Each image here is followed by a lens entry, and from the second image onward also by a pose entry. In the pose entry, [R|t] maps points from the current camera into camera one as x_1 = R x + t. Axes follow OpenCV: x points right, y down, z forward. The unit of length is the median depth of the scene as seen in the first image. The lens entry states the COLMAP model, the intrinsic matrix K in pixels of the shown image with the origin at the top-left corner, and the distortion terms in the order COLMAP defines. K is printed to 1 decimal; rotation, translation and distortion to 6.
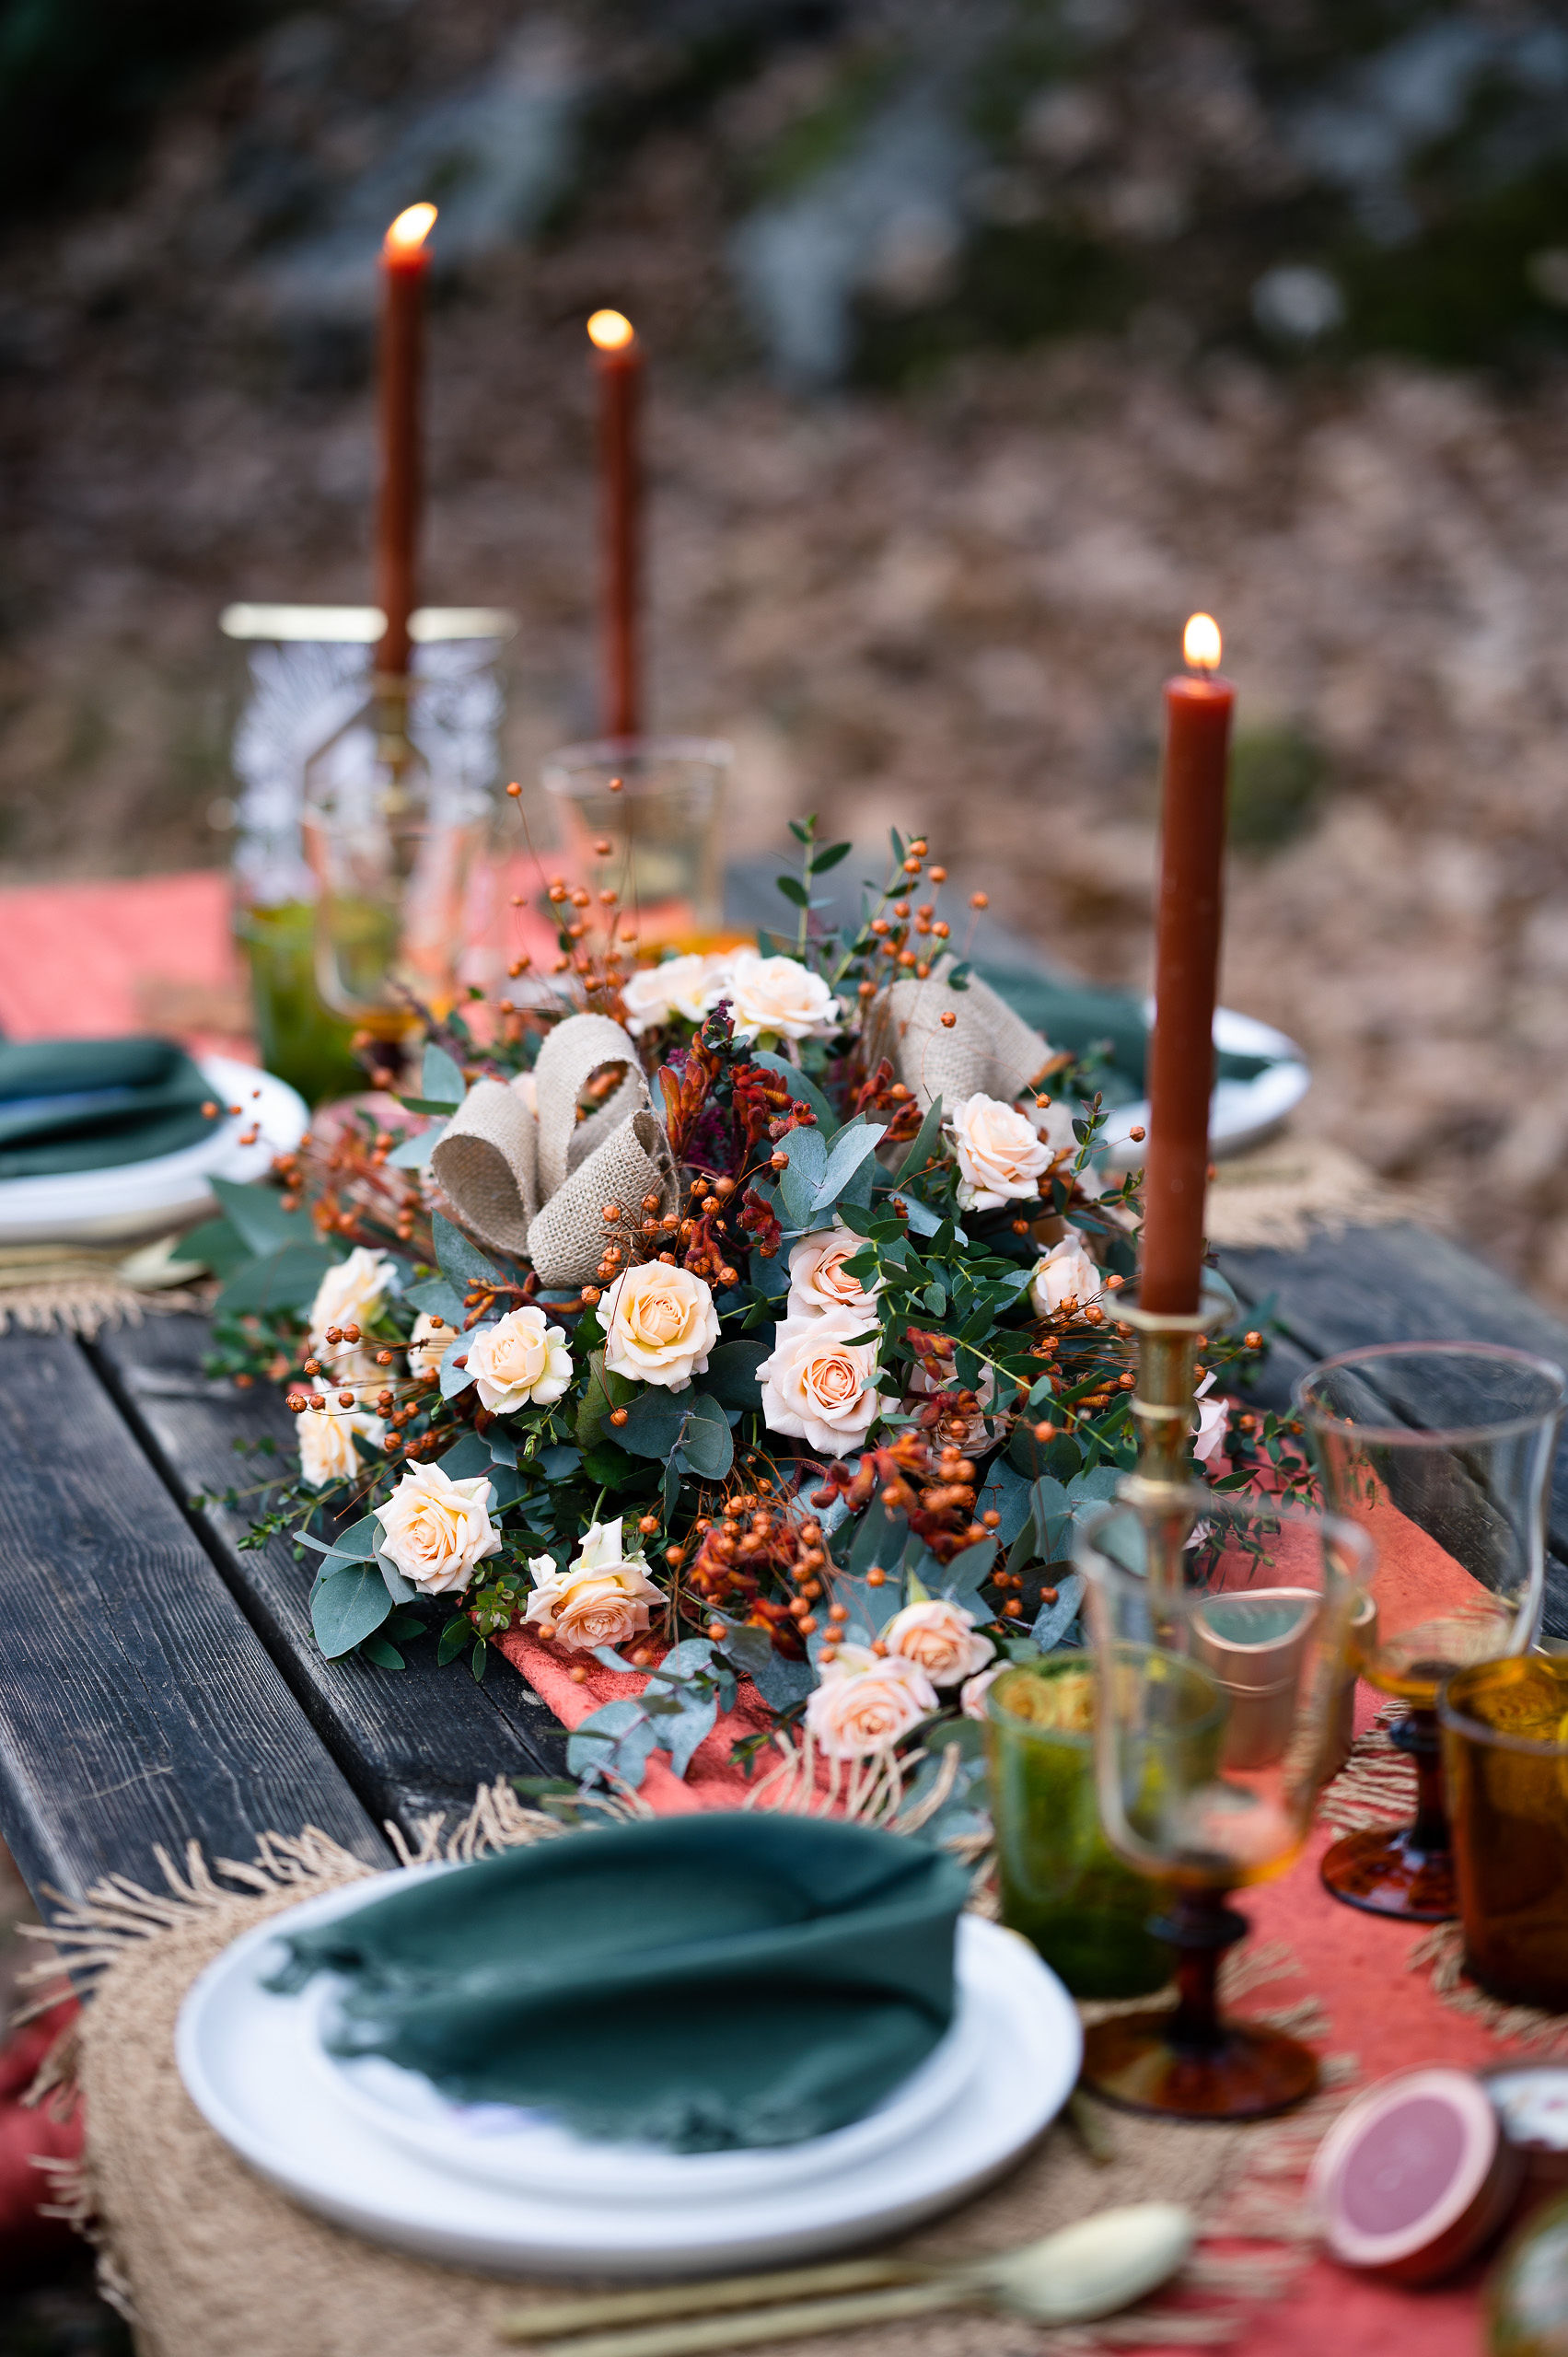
lens RADIAL K [[5909.0, 0, 784.0], [0, 5909.0, 1178.5], [0, 0, 1]] dist [-0.050662, 0.364556]
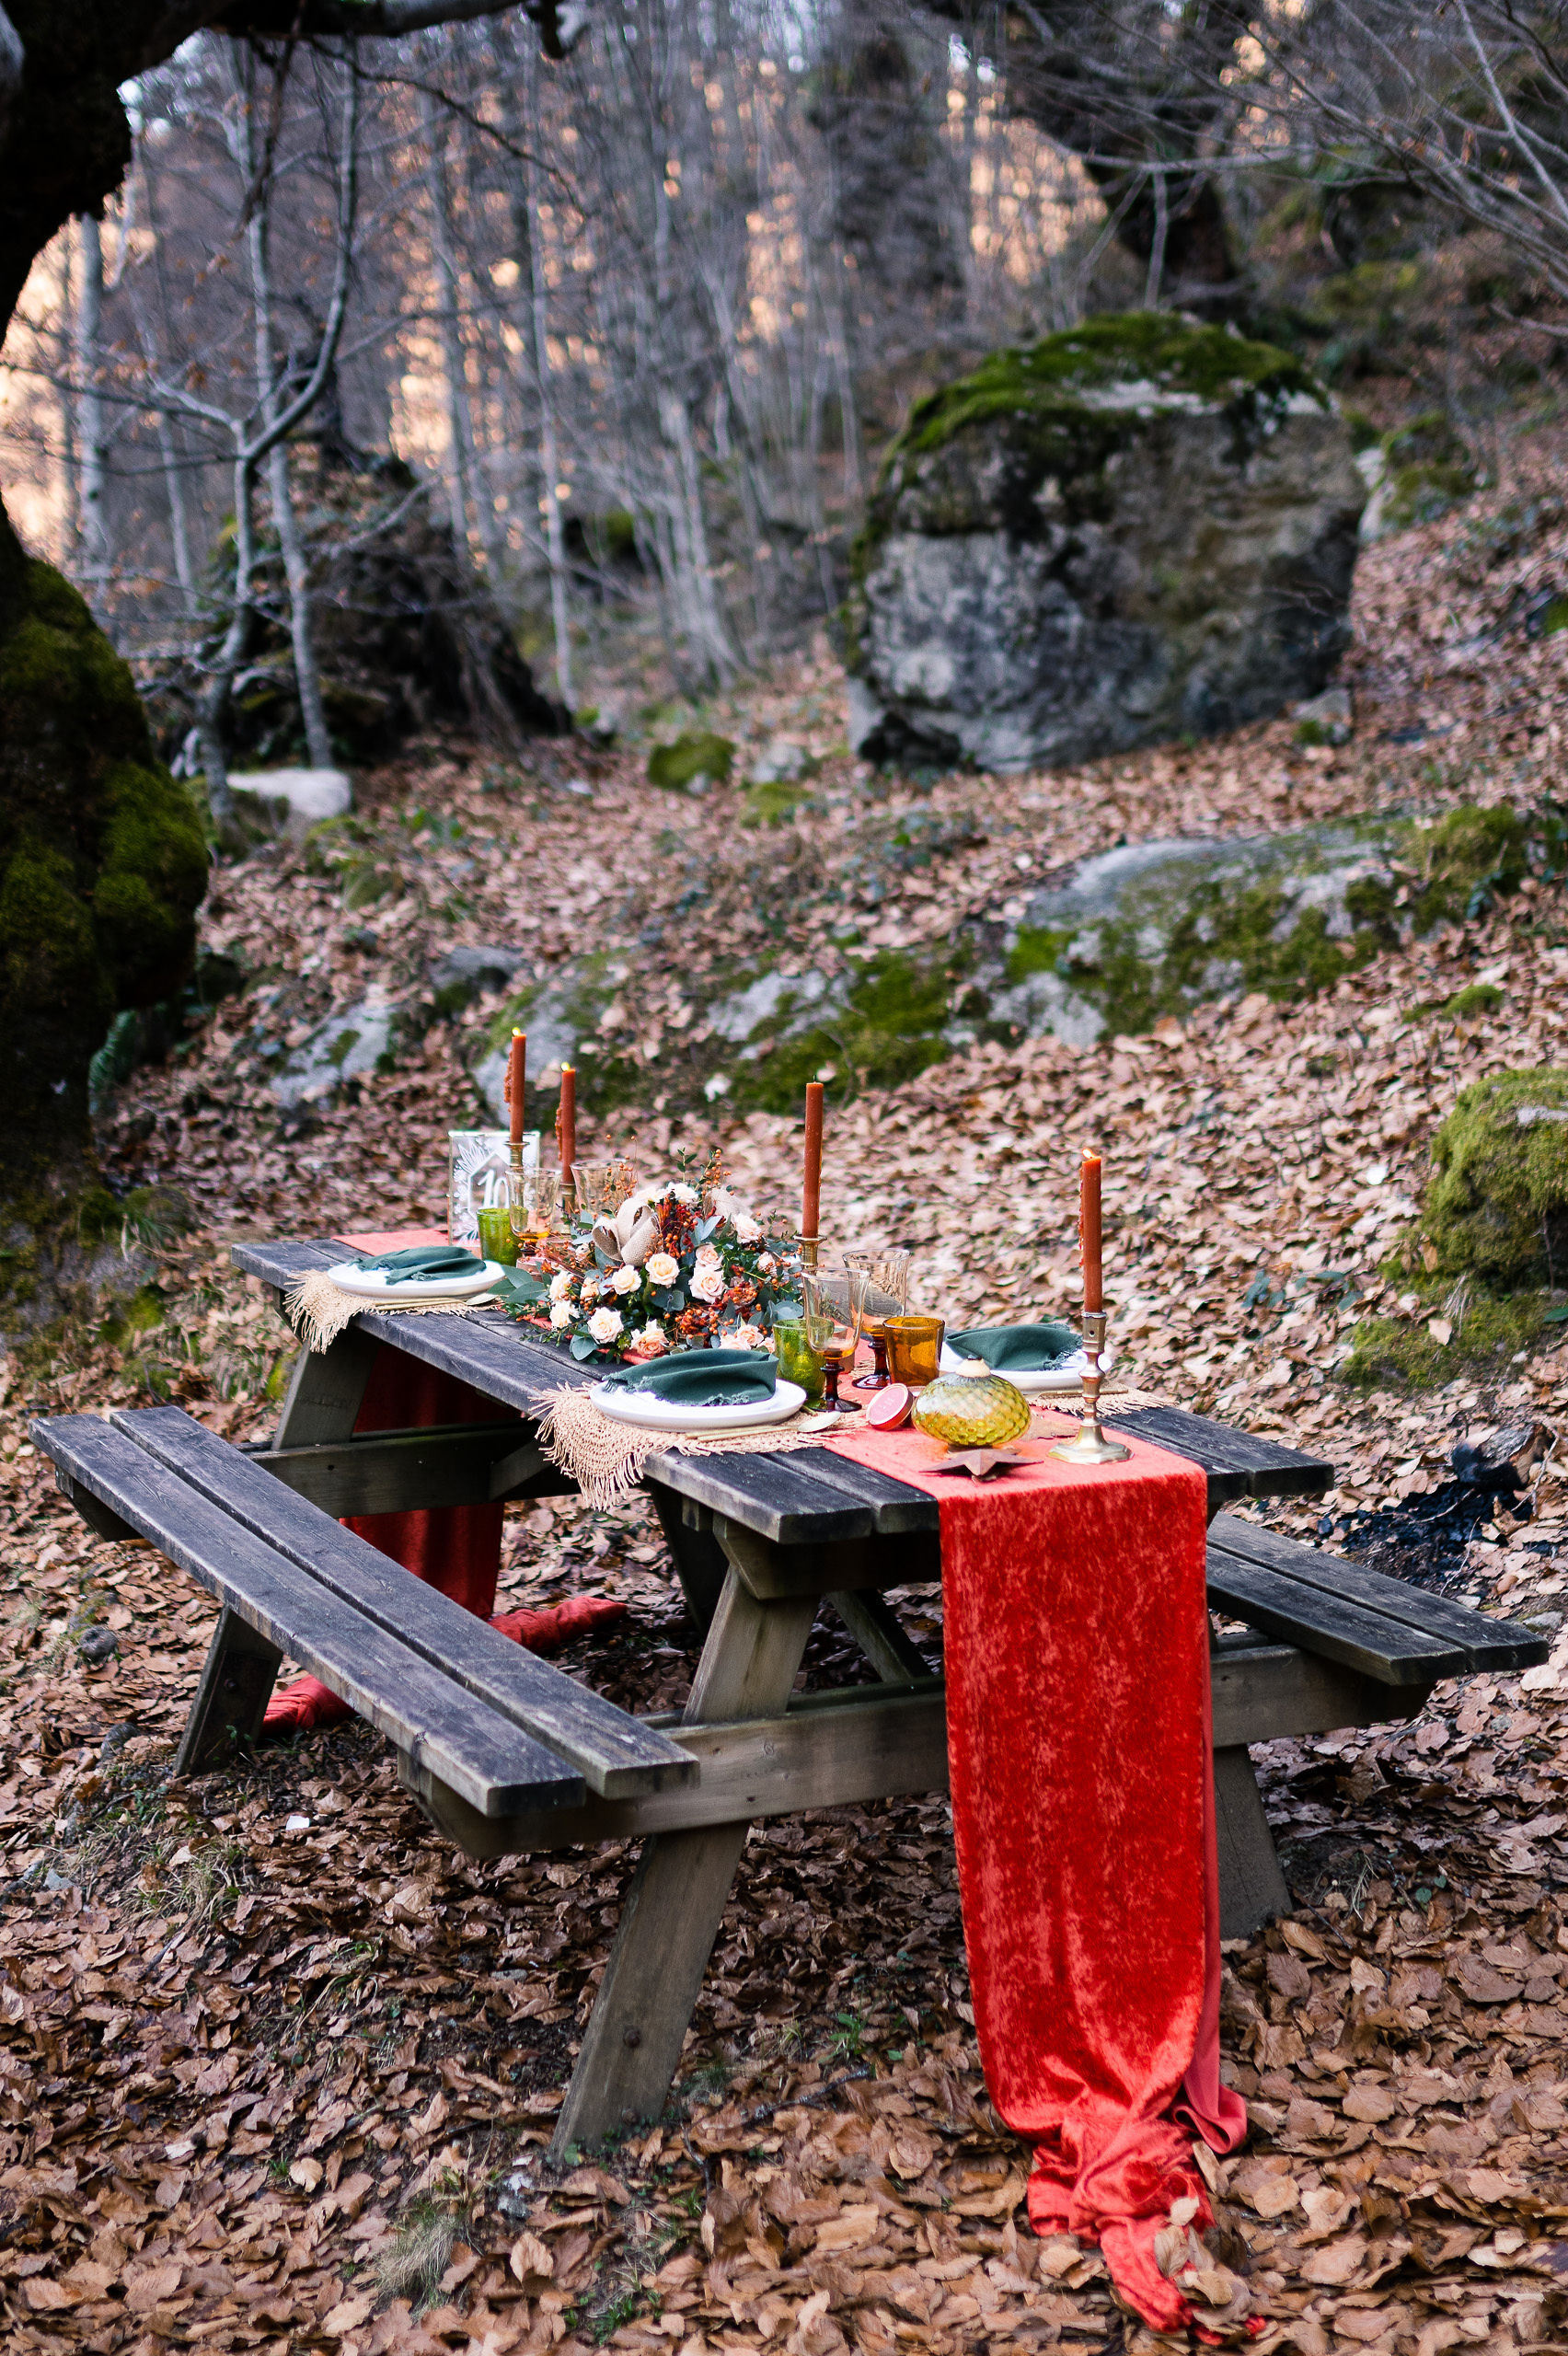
lens RADIAL K [[3553.3, 0, 784.0], [0, 3553.3, 1178.0], [0, 0, 1]] dist [0.014007, 0.005286]
pose [[0.989995, -0.019056, 0.139810, -0.257517], [0.039877, 0.988232, -0.147675, 0.301335], [-0.135351, 0.151773, 0.979104, -1.215300]]
